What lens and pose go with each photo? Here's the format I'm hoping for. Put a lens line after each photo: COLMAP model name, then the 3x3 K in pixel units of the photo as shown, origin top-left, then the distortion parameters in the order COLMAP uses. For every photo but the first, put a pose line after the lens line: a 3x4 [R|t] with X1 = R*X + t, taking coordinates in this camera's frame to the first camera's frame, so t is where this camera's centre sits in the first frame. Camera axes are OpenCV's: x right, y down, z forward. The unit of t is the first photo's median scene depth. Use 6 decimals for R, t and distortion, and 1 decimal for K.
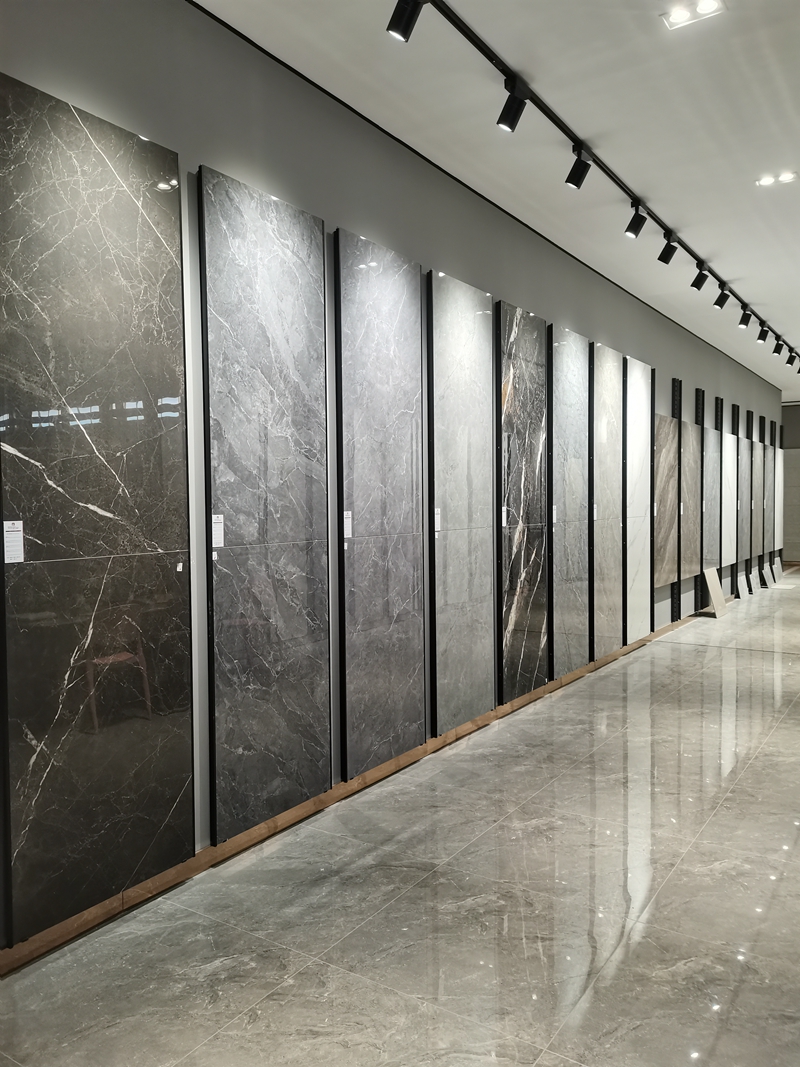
lens RADIAL K [[812.7, 0, 399.5], [0, 812.7, 528.3], [0, 0, 1]] dist [0.056299, -0.039163]
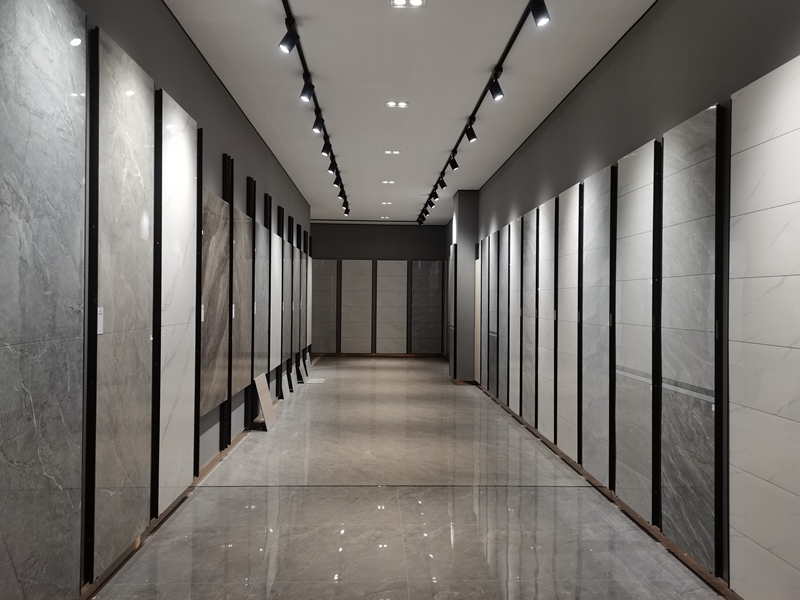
lens RADIAL K [[609.3, 0, 400.0], [0, 609.3, 300.0], [0, 0, 1]] dist [0.056299, -0.039163]
pose [[0.813041, 0.016970, 0.581960, 0.112627], [0.002529, 0.999463, -0.032679, -0.014075], [-0.582202, 0.028041, 0.812561, 0.370301]]
